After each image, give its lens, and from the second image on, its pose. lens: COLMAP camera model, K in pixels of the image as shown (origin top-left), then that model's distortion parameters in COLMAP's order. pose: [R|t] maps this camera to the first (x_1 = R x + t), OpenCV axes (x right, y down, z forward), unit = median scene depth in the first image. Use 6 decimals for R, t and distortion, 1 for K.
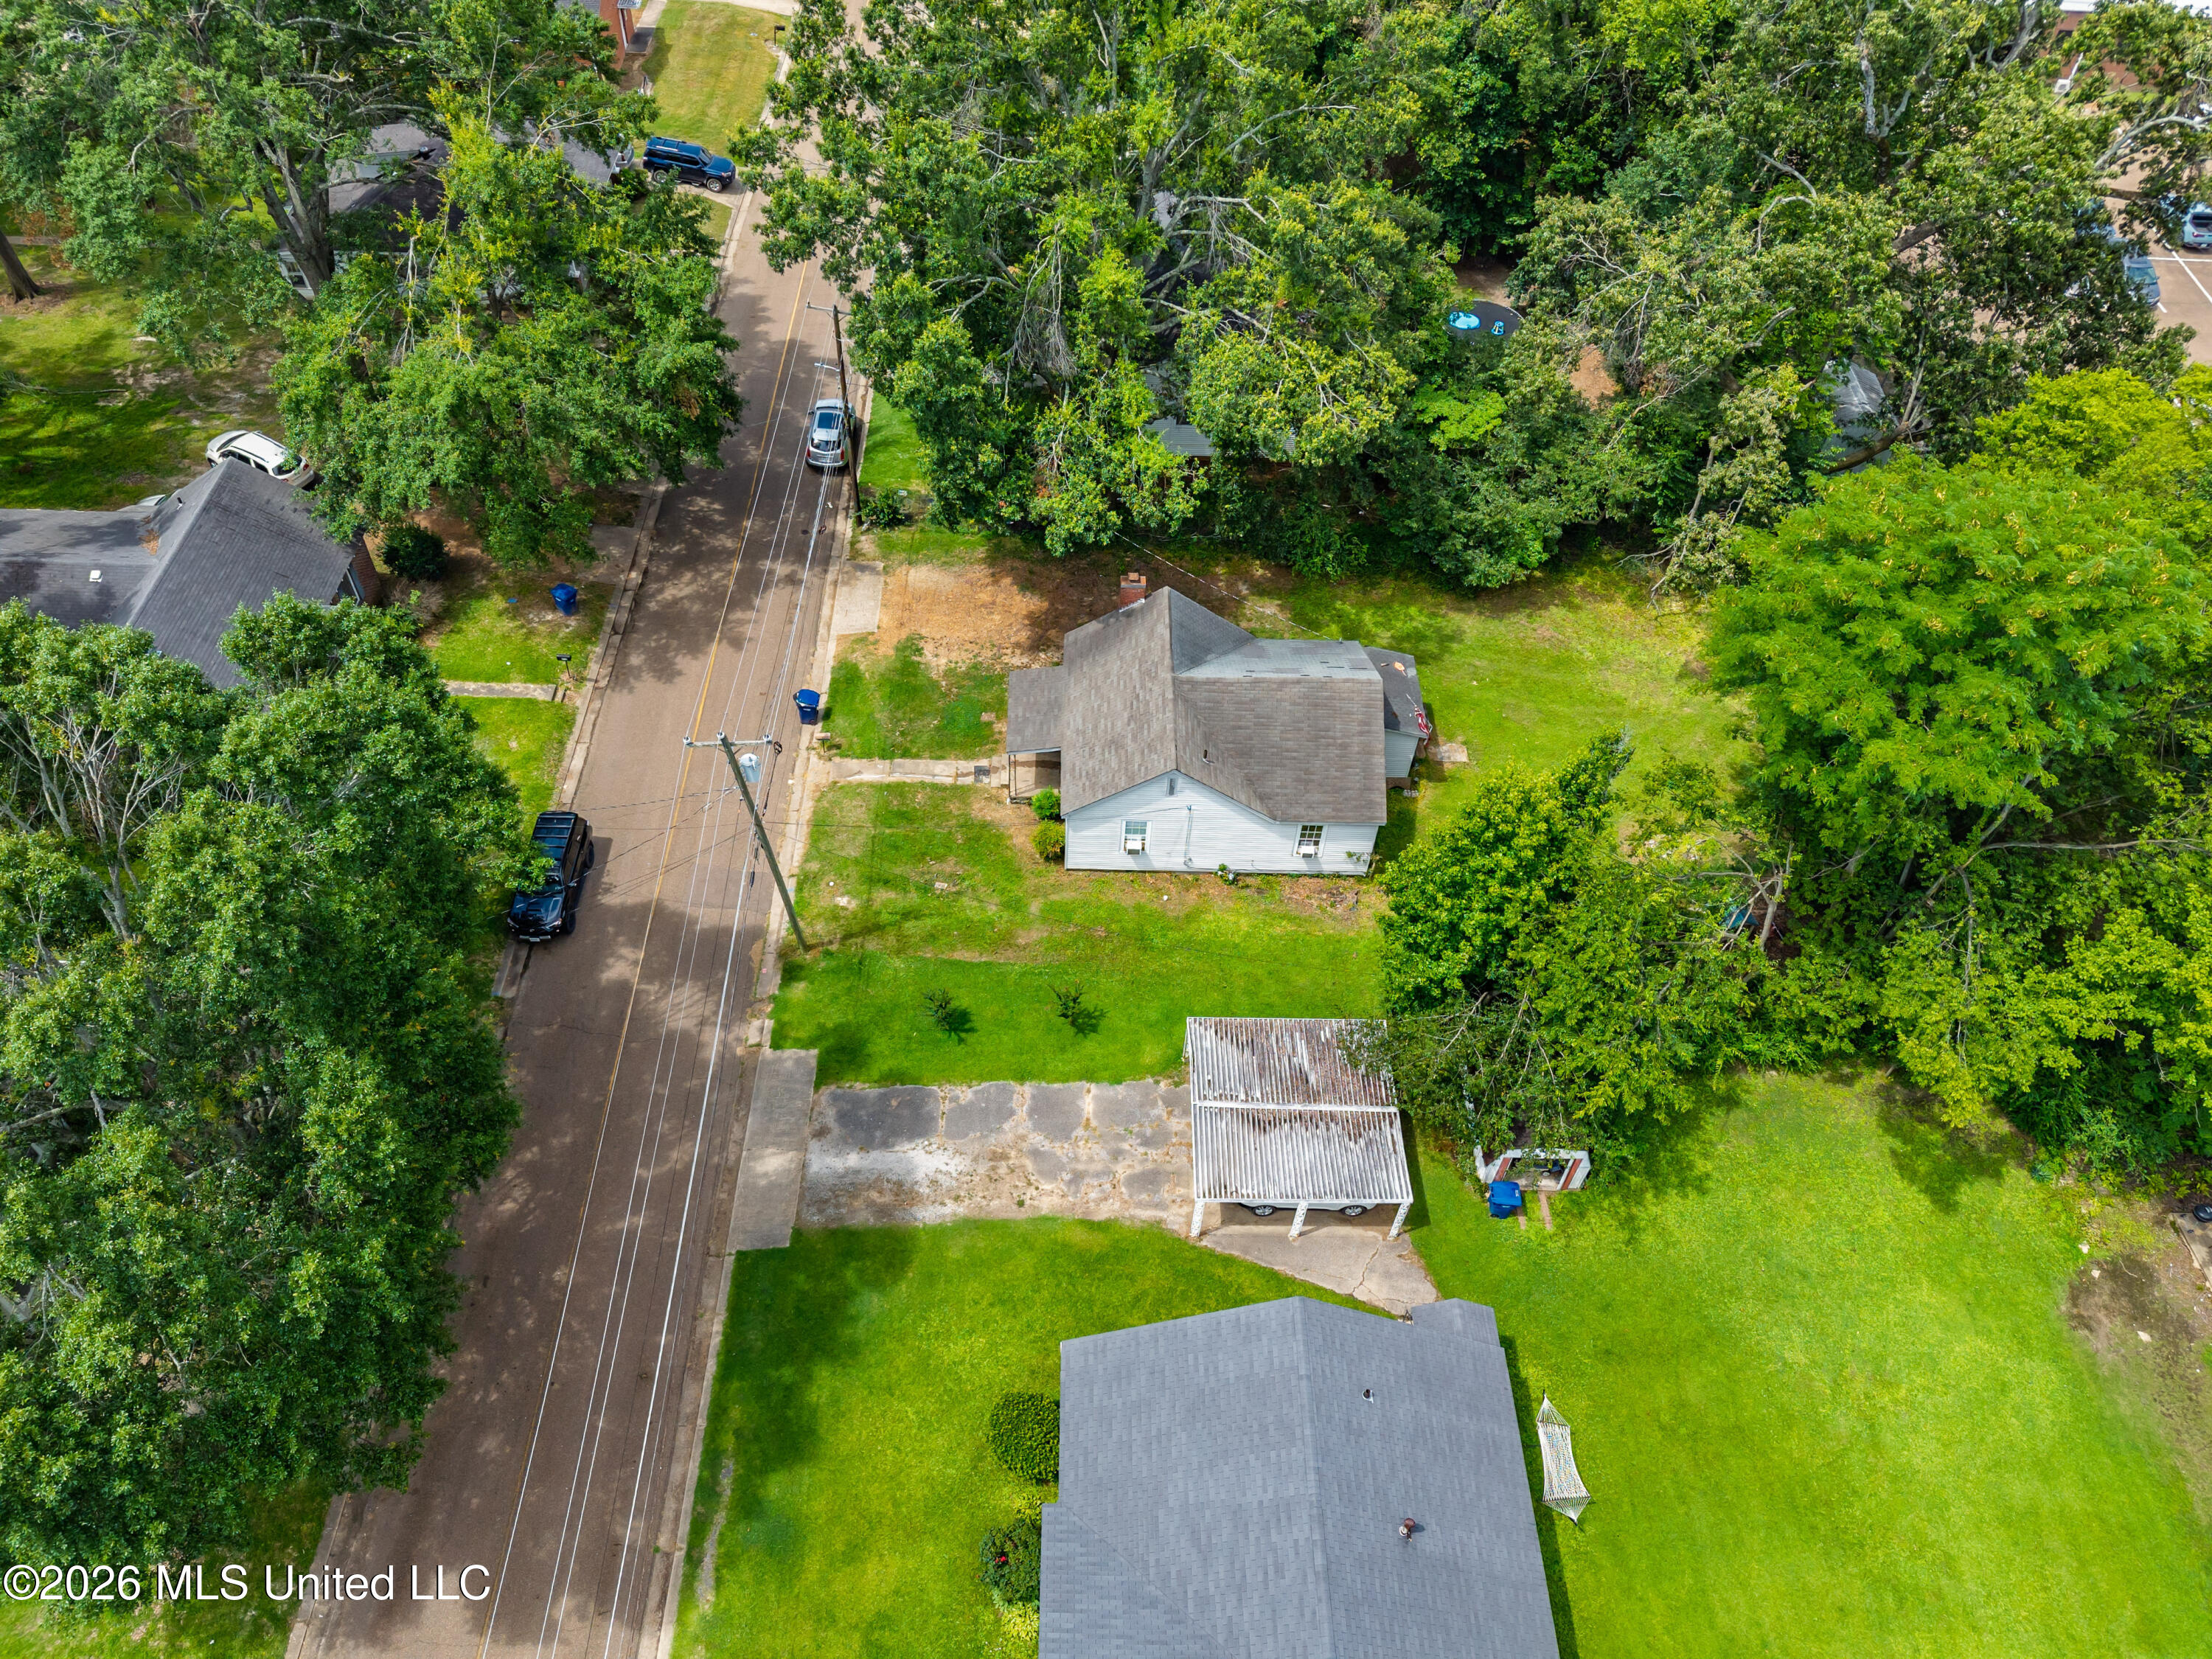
lens RADIAL K [[1548.4, 0, 1106.0], [0, 1548.4, 829.5], [0, 0, 1]] dist [0.047017, -0.050981]
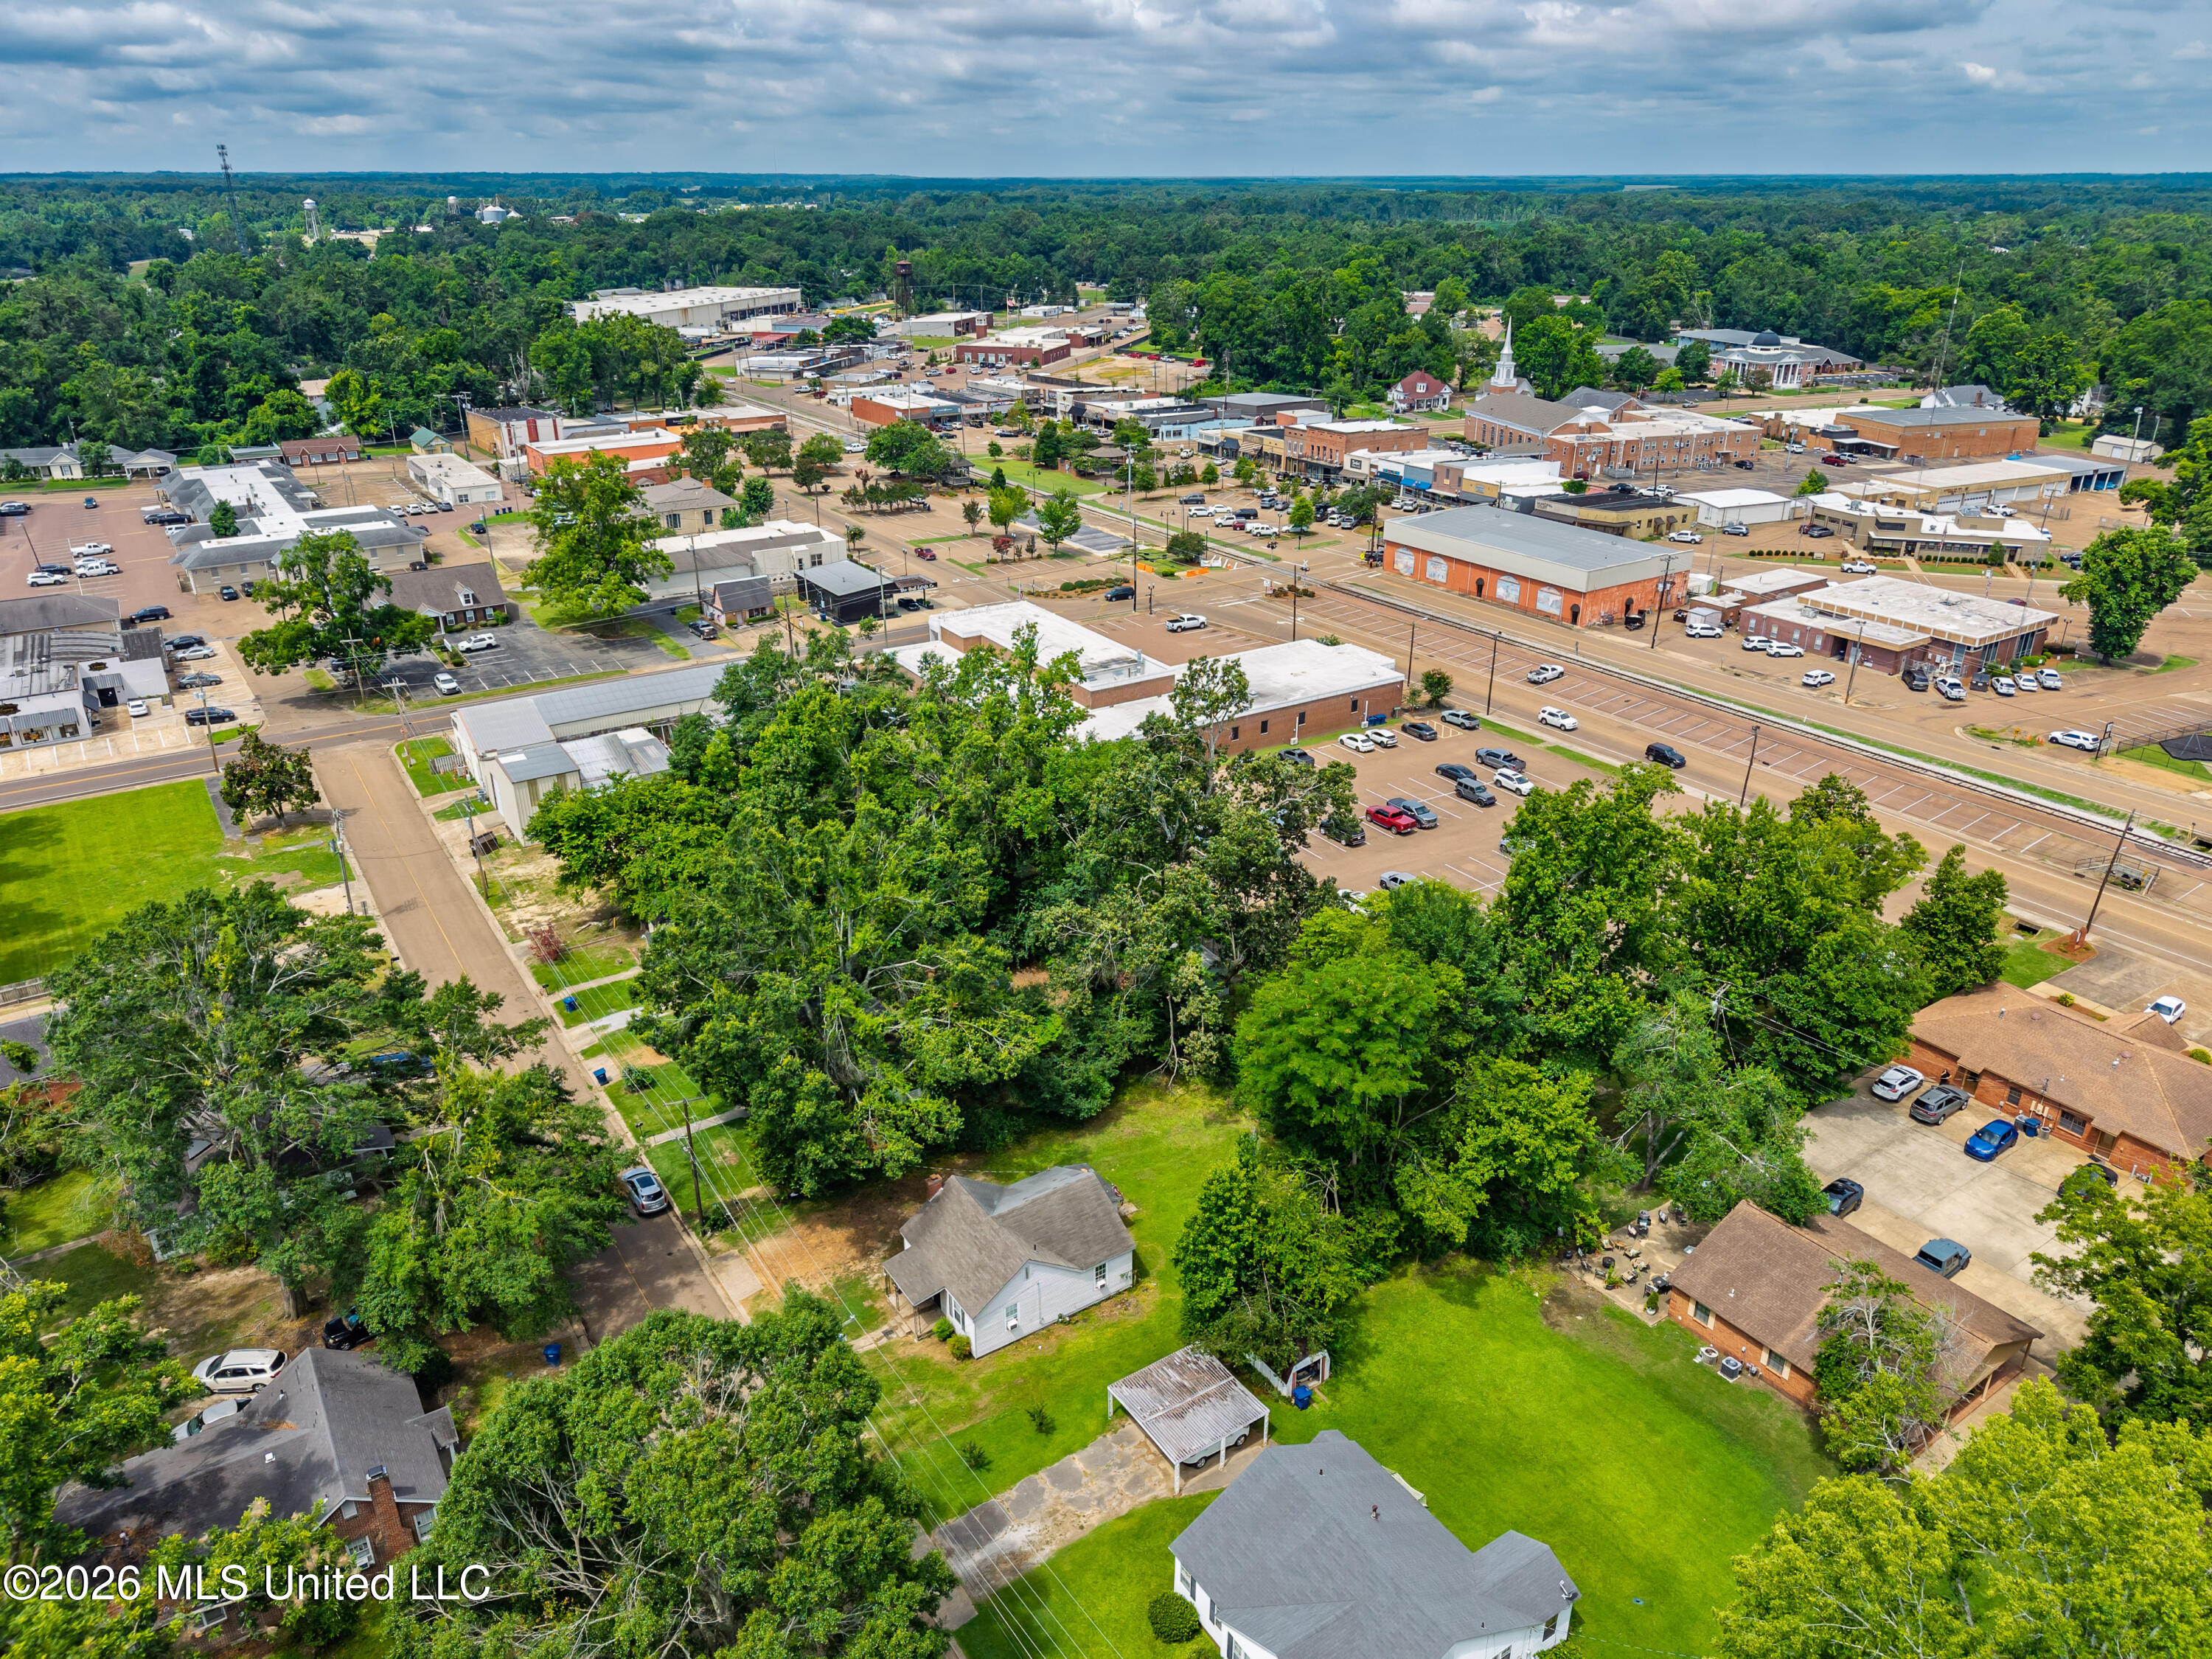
lens RADIAL K [[1474.3, 0, 1103.0], [0, 1474.3, 834.3], [0, 0, 1]] dist [0.039422, -0.051522]
pose [[0.835548, -0.259504, 0.484270, -0.522994], [0.435465, 0.850246, -0.295723, 0.075297], [-0.335007, 0.457973, 0.823426, -0.559484]]
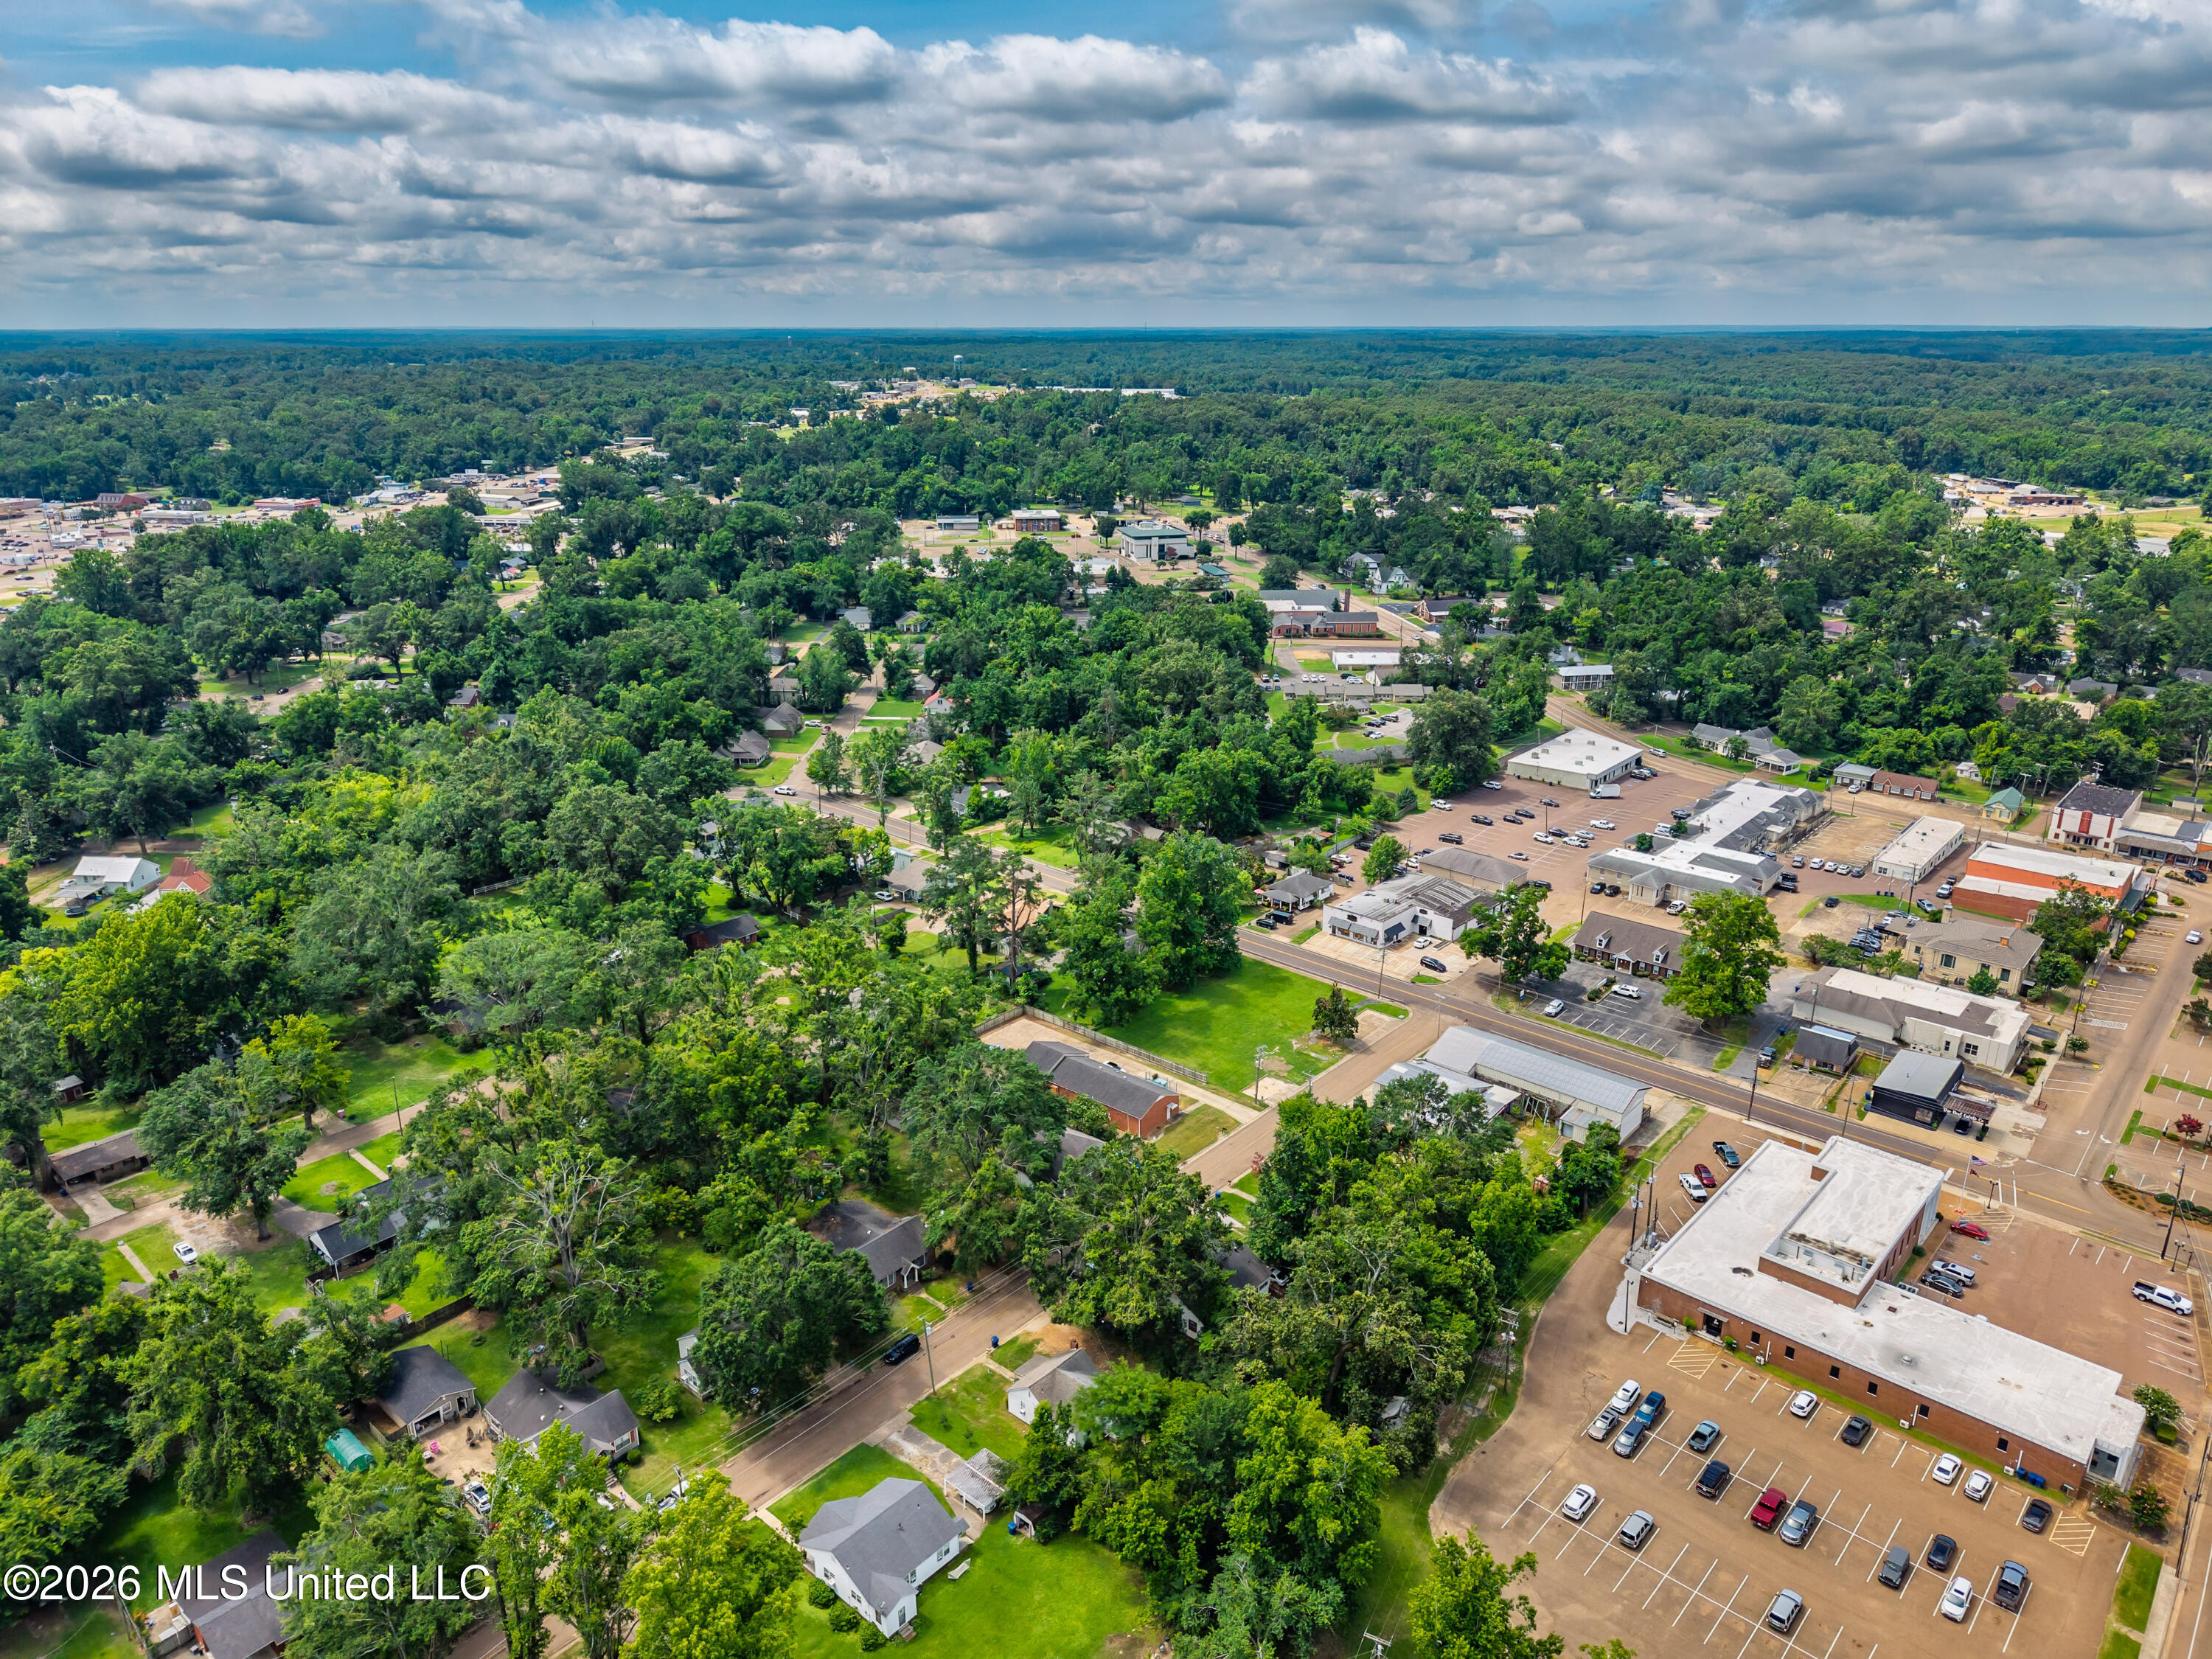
lens RADIAL K [[1474.3, 0, 1103.0], [0, 1474.3, 834.3], [0, 0, 1]] dist [0.039422, -0.051522]
pose [[0.743236, 0.176677, -0.645280, 1.978243], [-0.482661, 0.809499, -0.334291, -0.015871], [0.463292, 0.559908, 0.686923, -1.779791]]
